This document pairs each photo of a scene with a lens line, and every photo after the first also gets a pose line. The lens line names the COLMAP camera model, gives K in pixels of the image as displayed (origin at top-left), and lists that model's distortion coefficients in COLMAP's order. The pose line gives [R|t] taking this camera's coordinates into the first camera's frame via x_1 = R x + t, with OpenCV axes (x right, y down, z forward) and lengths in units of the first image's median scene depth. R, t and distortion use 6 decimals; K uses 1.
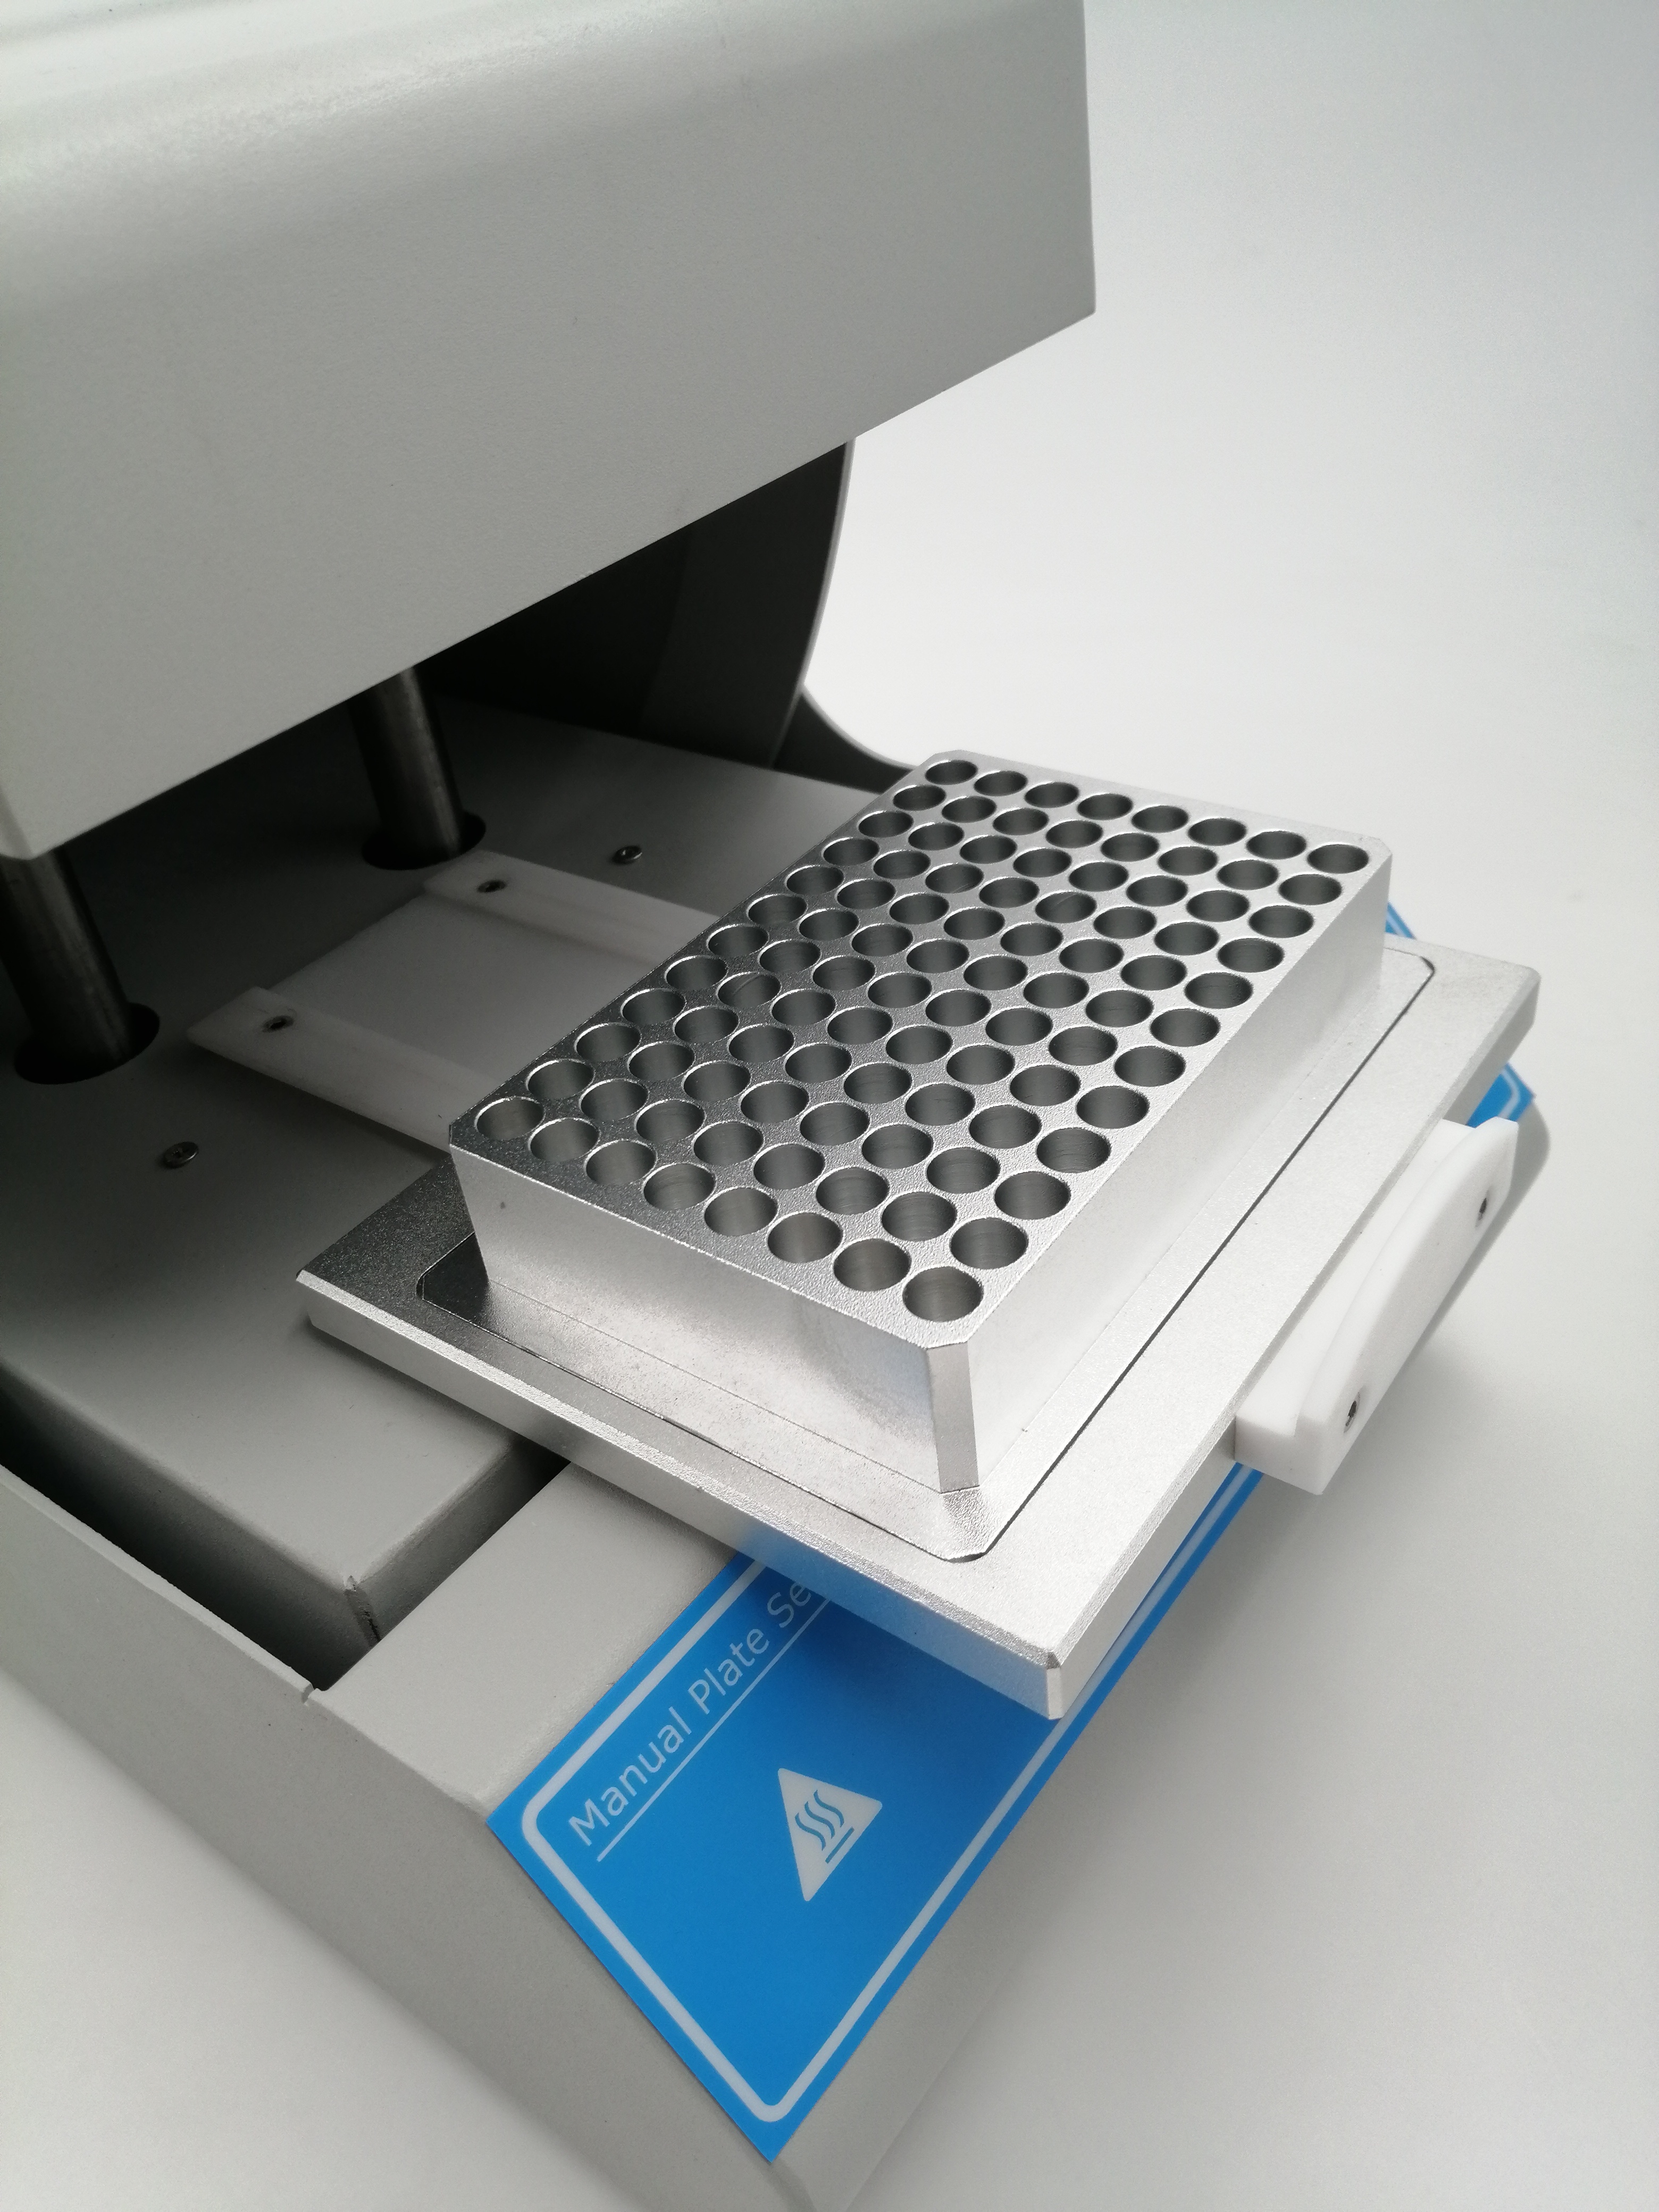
lens RADIAL K [[1790.3, 0, 829.5], [0, 1790.3, 1106.0], [0, 0, 1]] dist [0.012223, -0.057872]
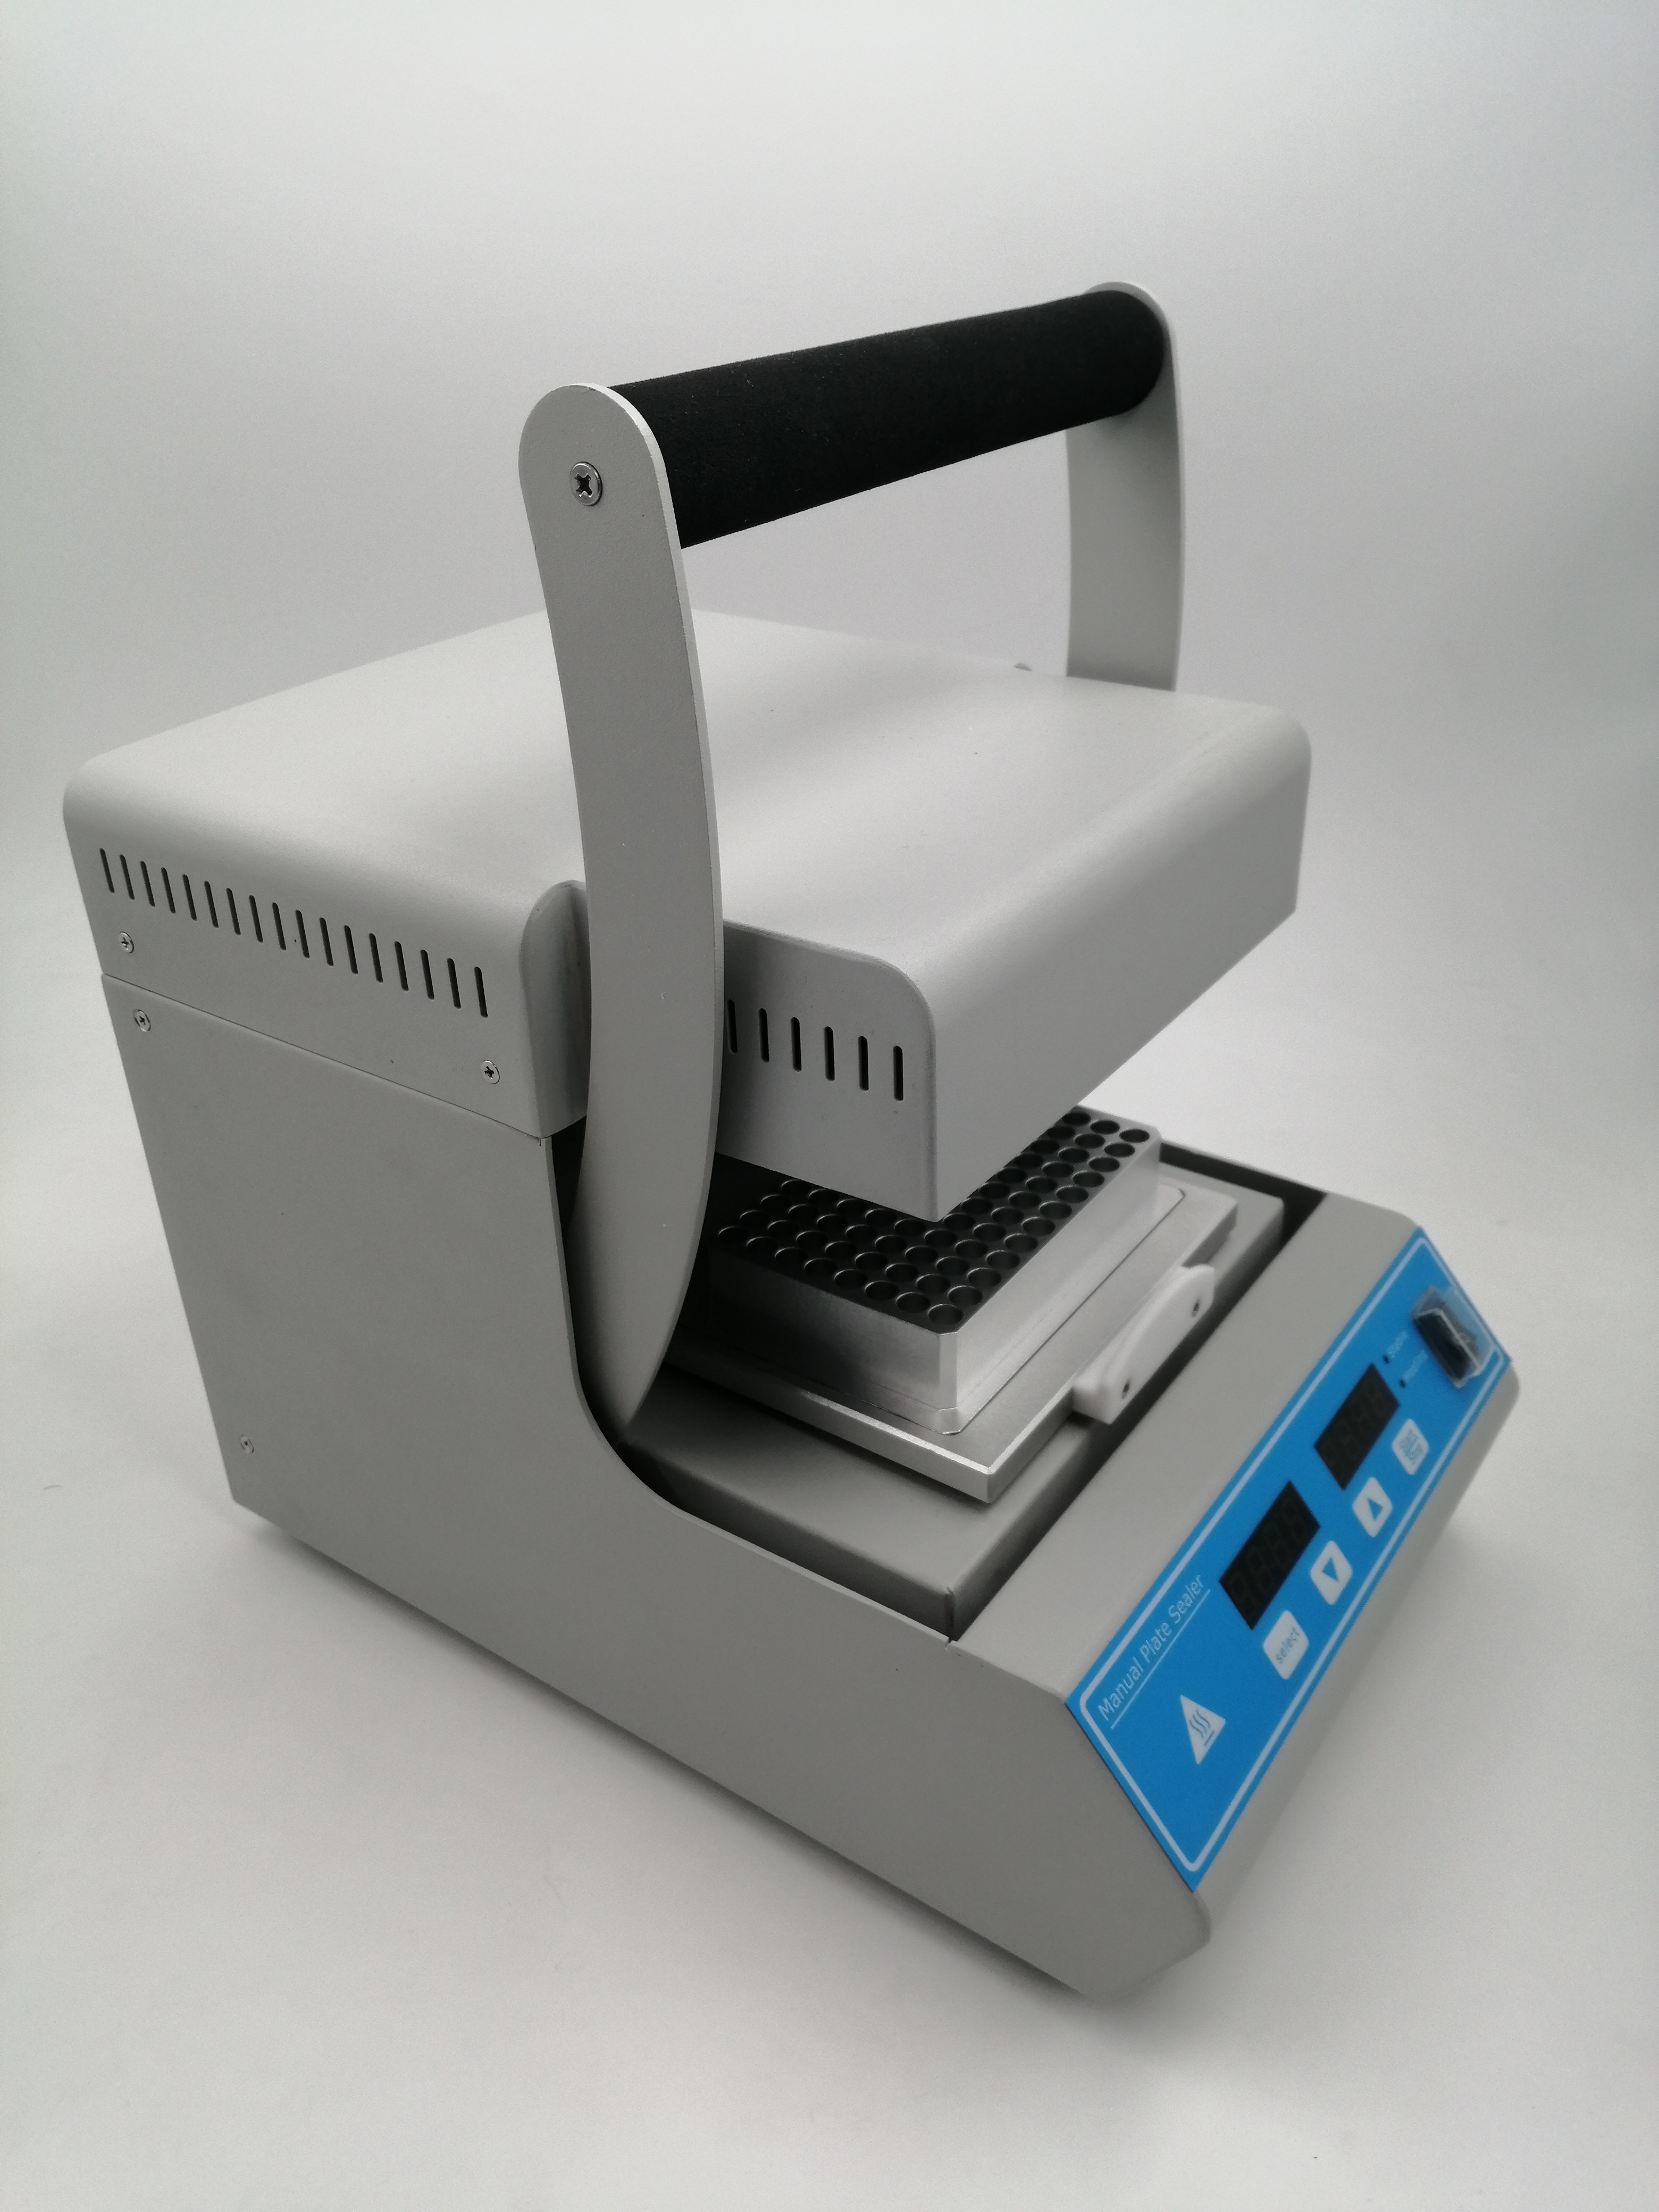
lens RADIAL K [[1790.3, 0, 829.5], [0, 1790.3, 1106.0], [0, 0, 1]] dist [0.012223, -0.057872]
pose [[0.993587, 0.069583, 0.089119, -0.635502], [-0.058297, 0.990629, -0.123512, 0.003501], [-0.096879, 0.117525, 0.988333, -0.962292]]
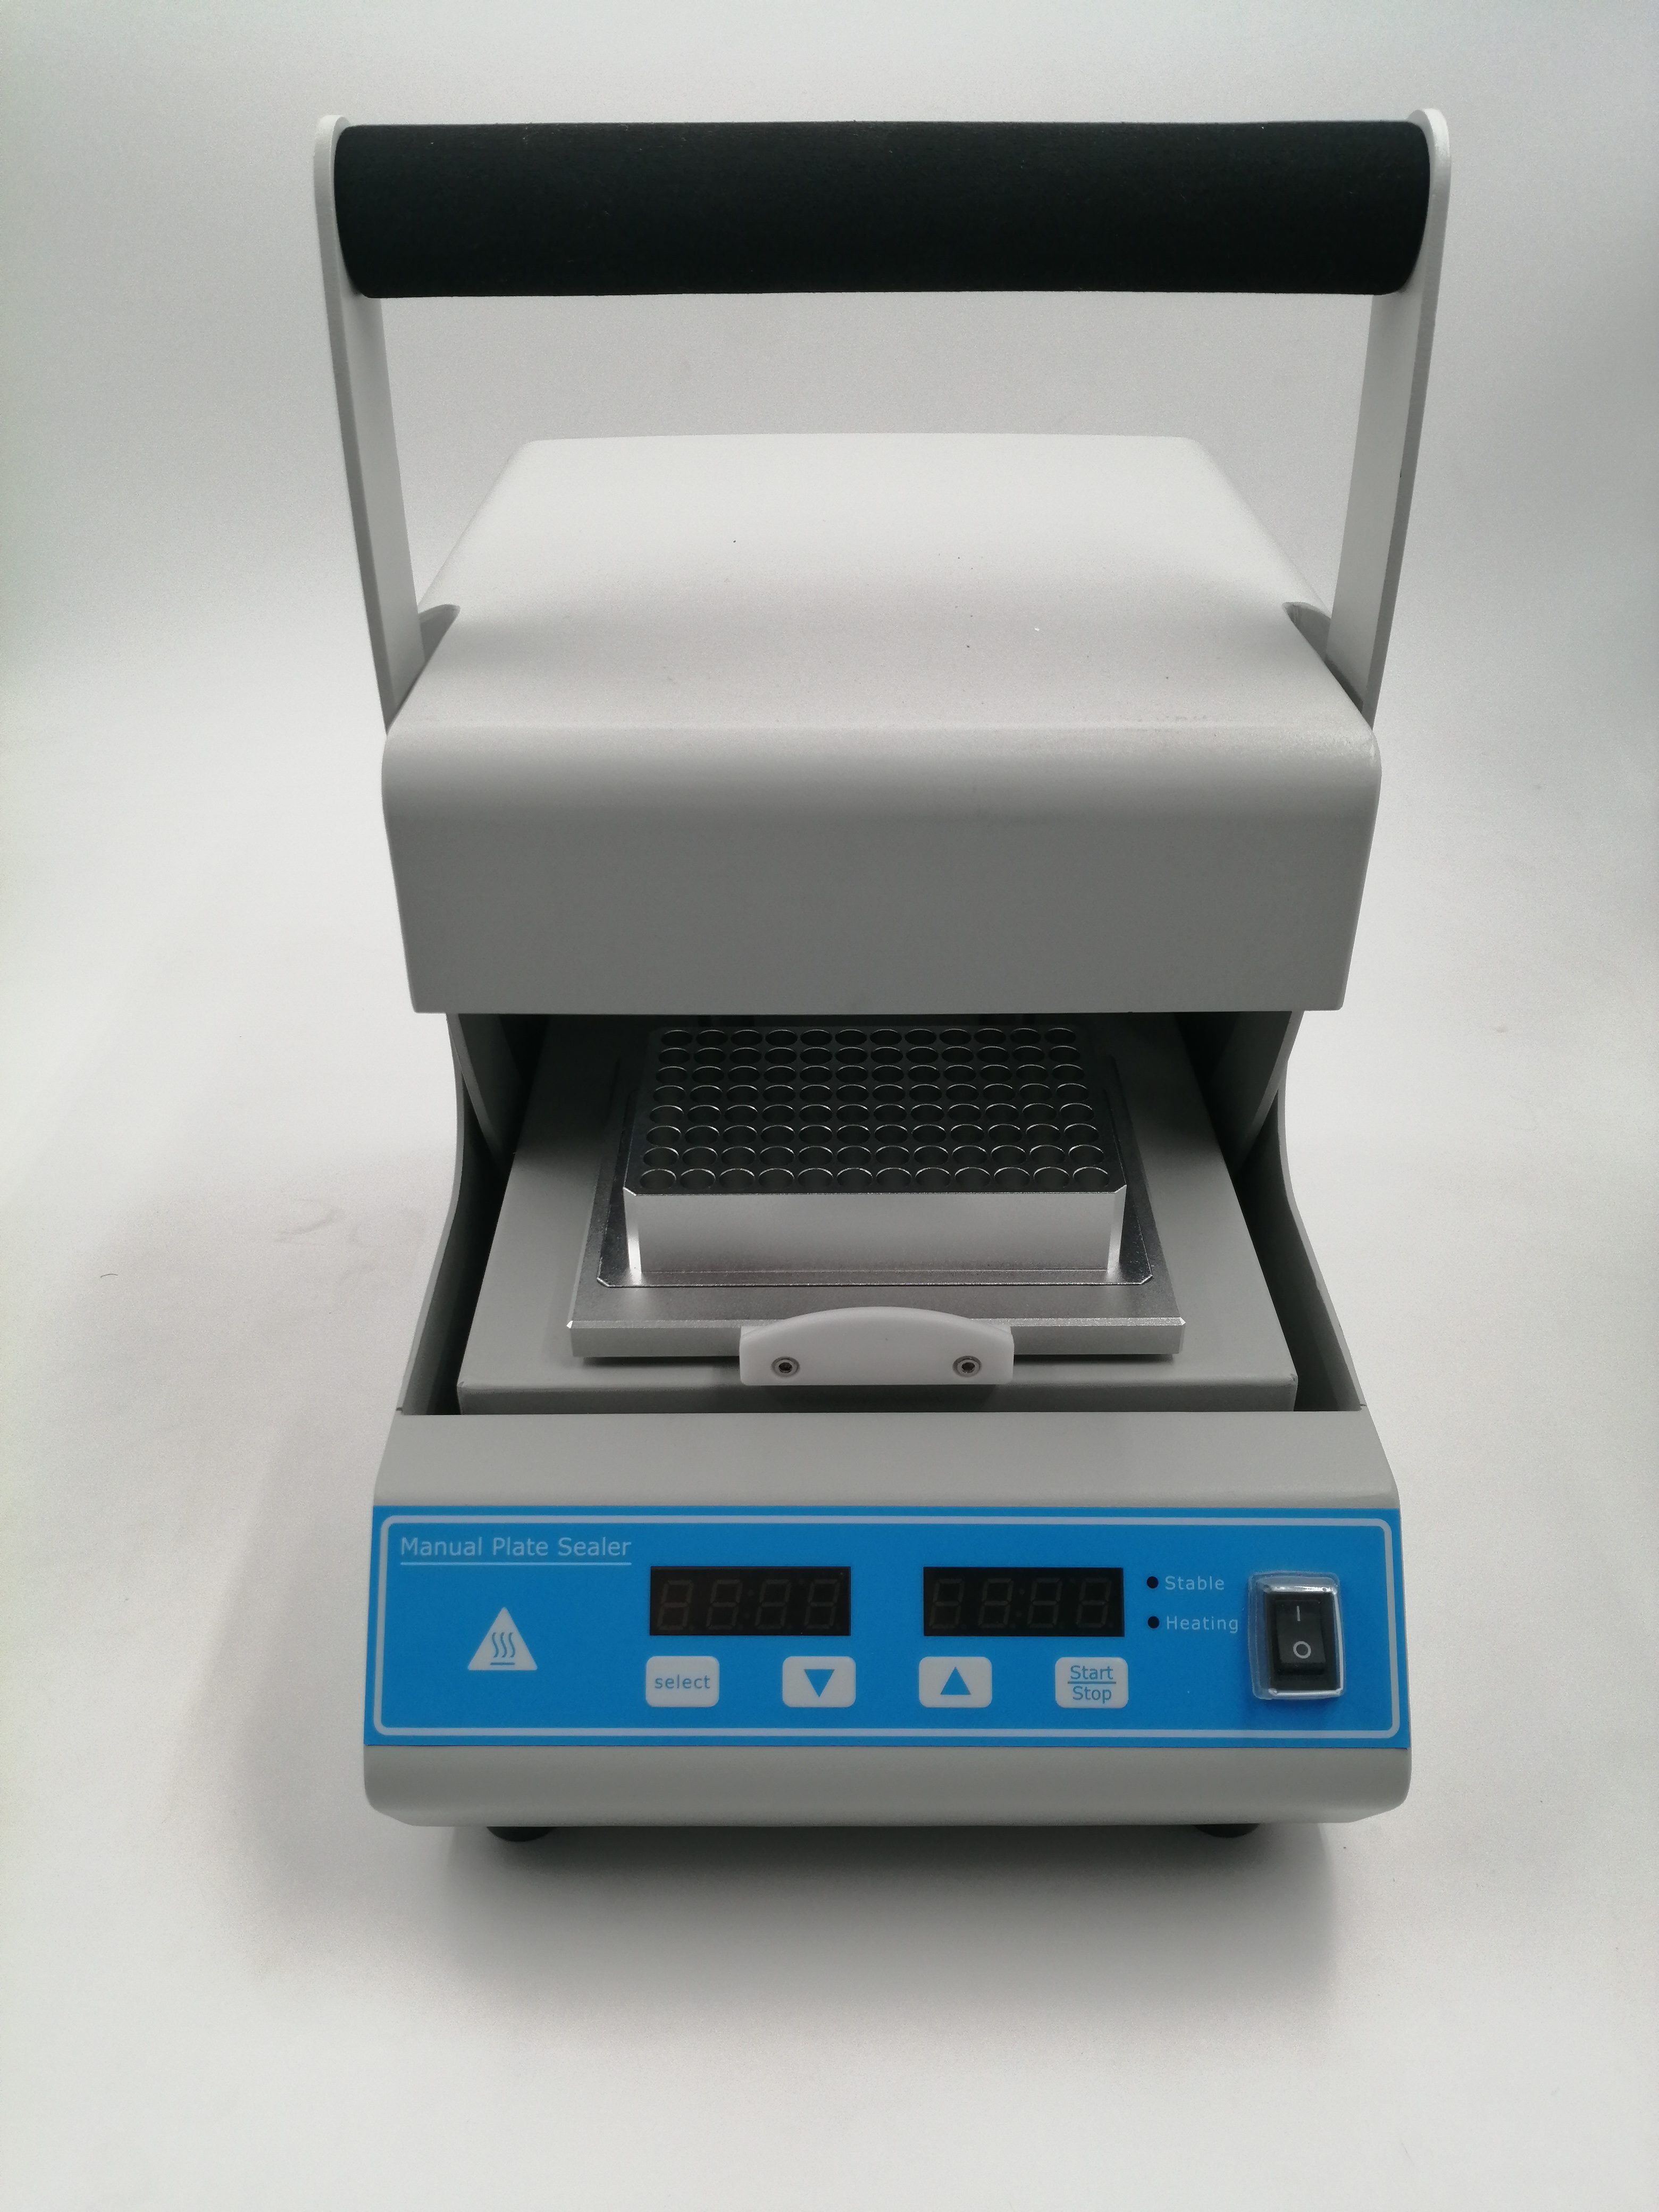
lens RADIAL K [[1790.3, 0, 829.5], [0, 1790.3, 1106.0], [0, 0, 1]] dist [0.012223, -0.057872]
pose [[0.604322, 0.531100, -0.593909, 1.018946], [-0.528554, 0.825017, 0.199947, -0.613802], [0.596177, 0.193081, 0.779290, -0.339574]]
